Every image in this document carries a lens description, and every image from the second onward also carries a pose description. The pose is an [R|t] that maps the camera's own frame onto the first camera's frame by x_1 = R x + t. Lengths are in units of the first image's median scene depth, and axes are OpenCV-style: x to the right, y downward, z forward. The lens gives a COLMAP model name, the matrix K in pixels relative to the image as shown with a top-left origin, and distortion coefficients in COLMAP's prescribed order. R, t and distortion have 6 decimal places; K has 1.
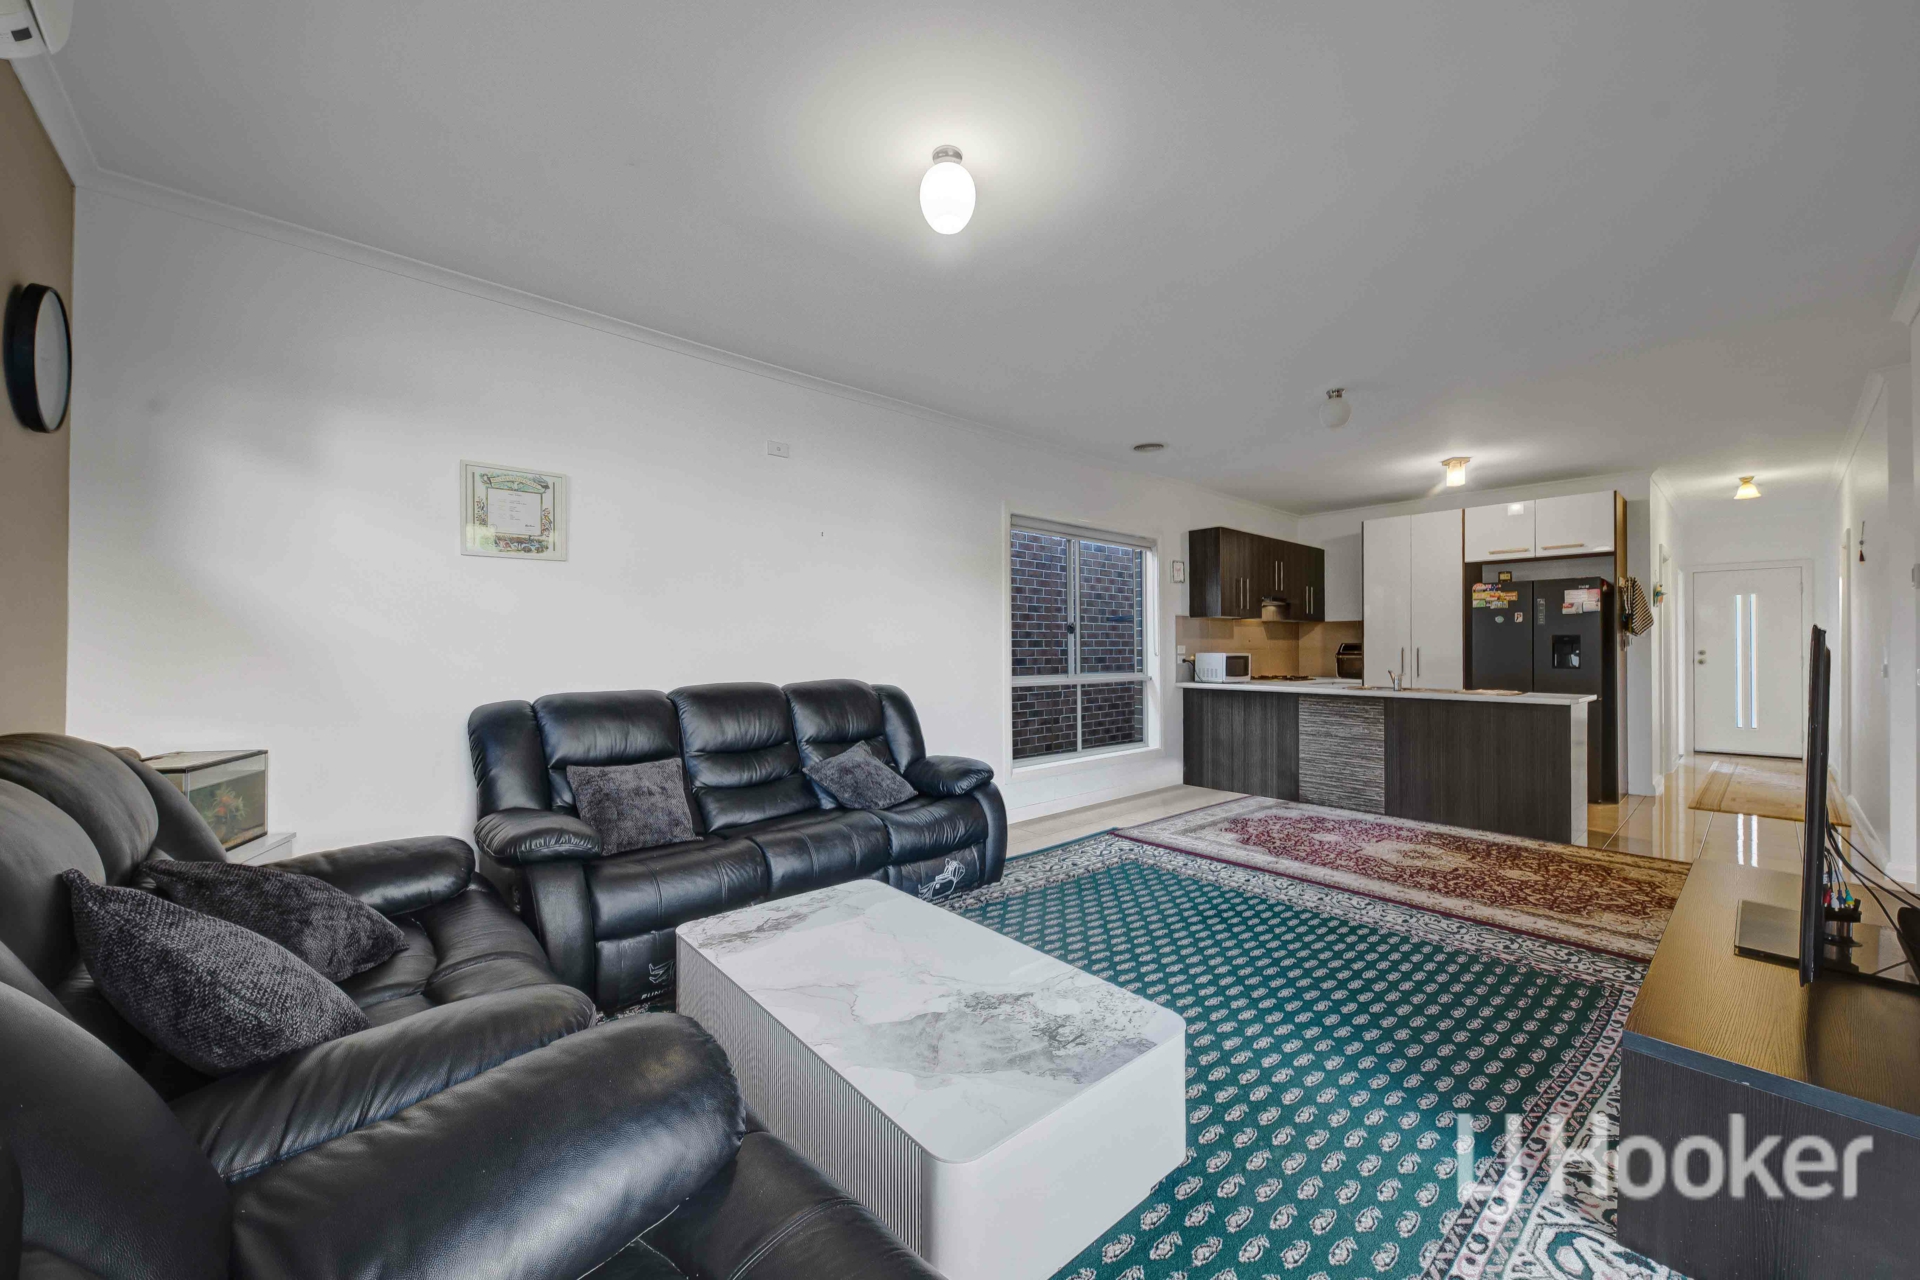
lens RADIAL K [[715.2, 0, 973.4], [0, 715.2, 645.3], [0, 0, 1]] dist [-0.001466, -0.000040]
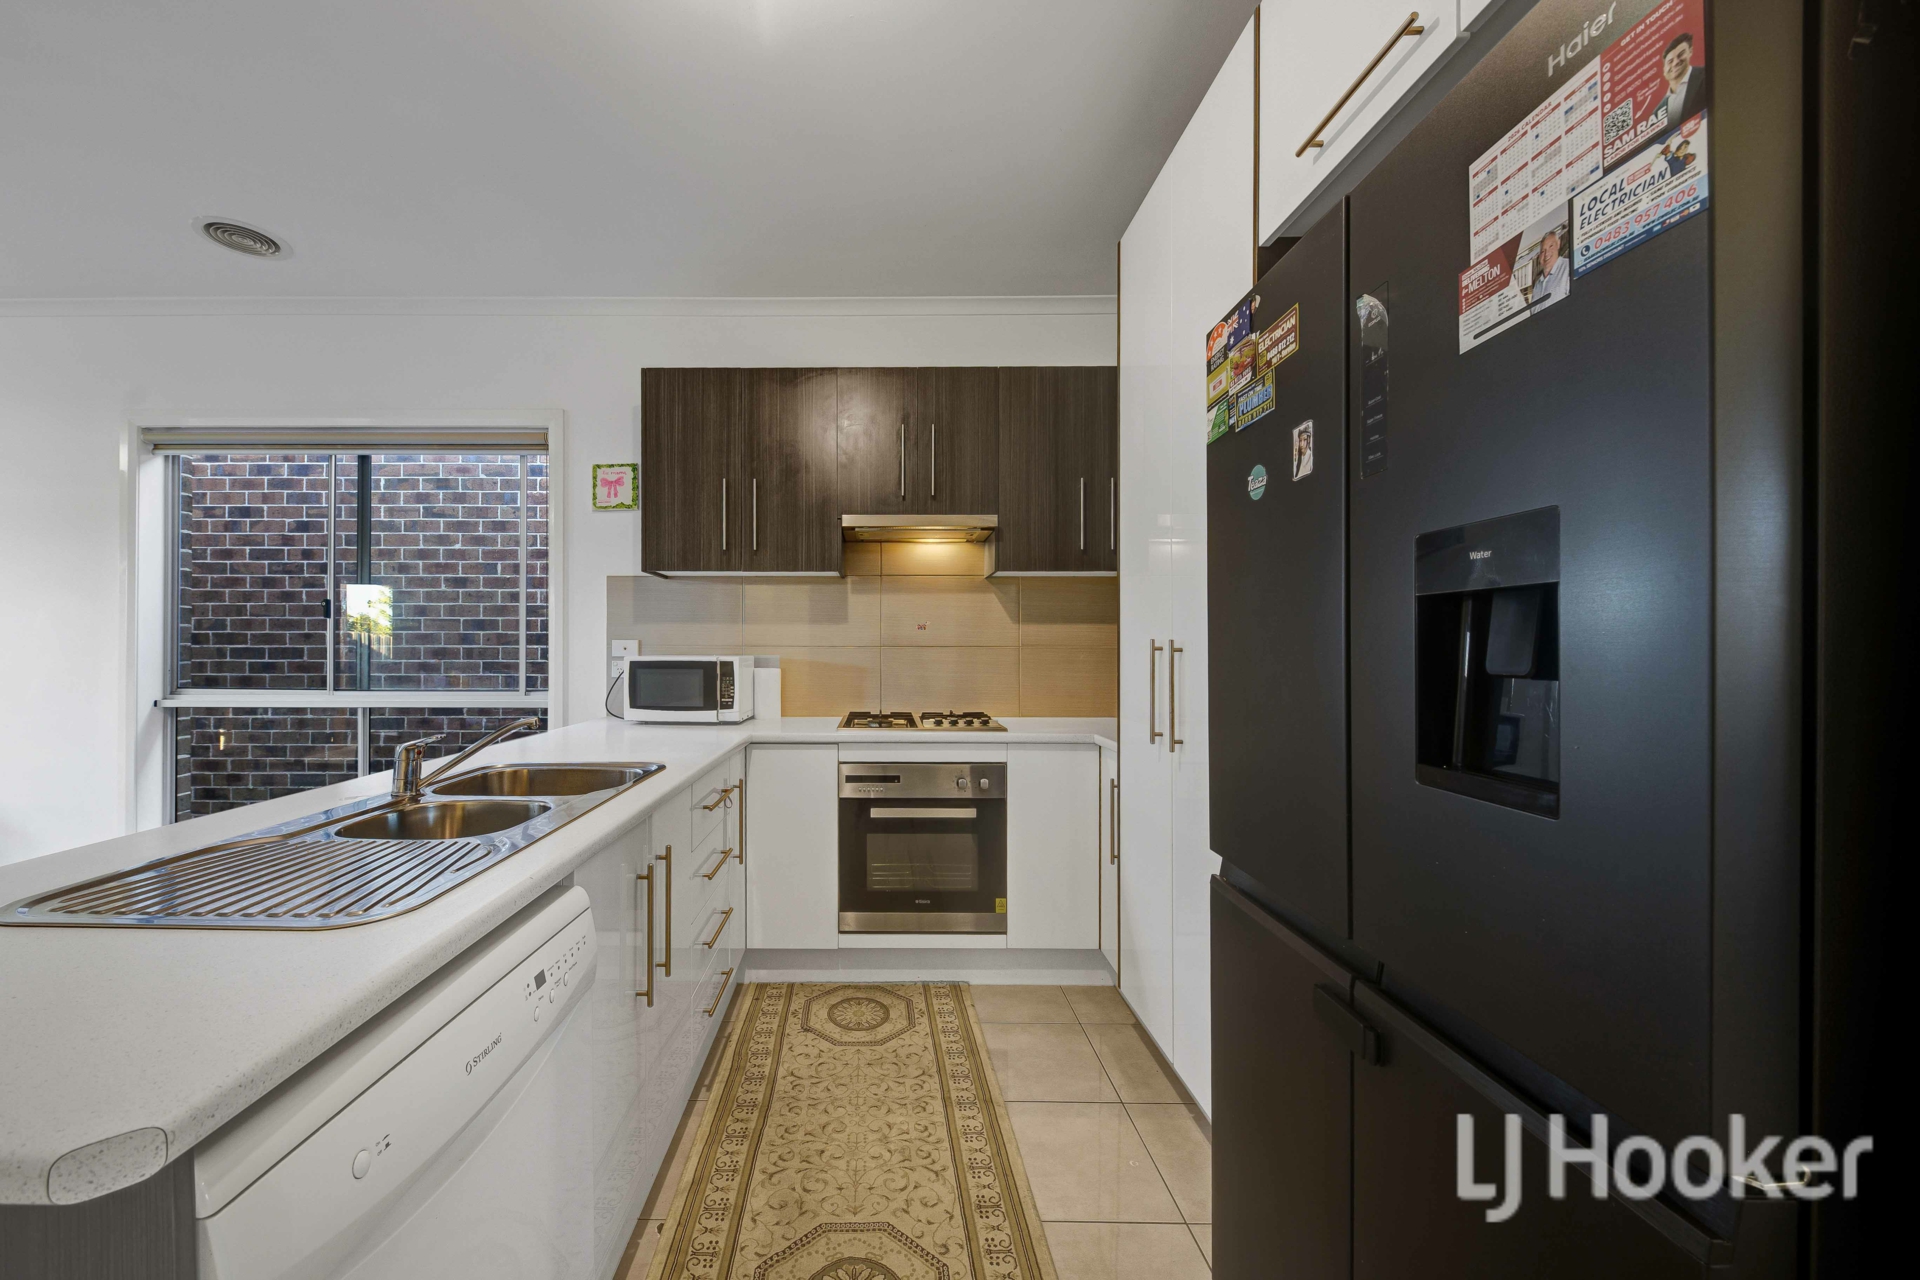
lens RADIAL K [[715.2, 0, 957.3], [0, 715.2, 638.3], [0, 0, 1]] dist [-0.001466, -0.000040]
pose [[0.734672, -0.000645, -0.678422, 0.876669], [0.003250, 0.999991, 0.002568, -0.000676], [0.678414, -0.004092, 0.734668, 0.899826]]
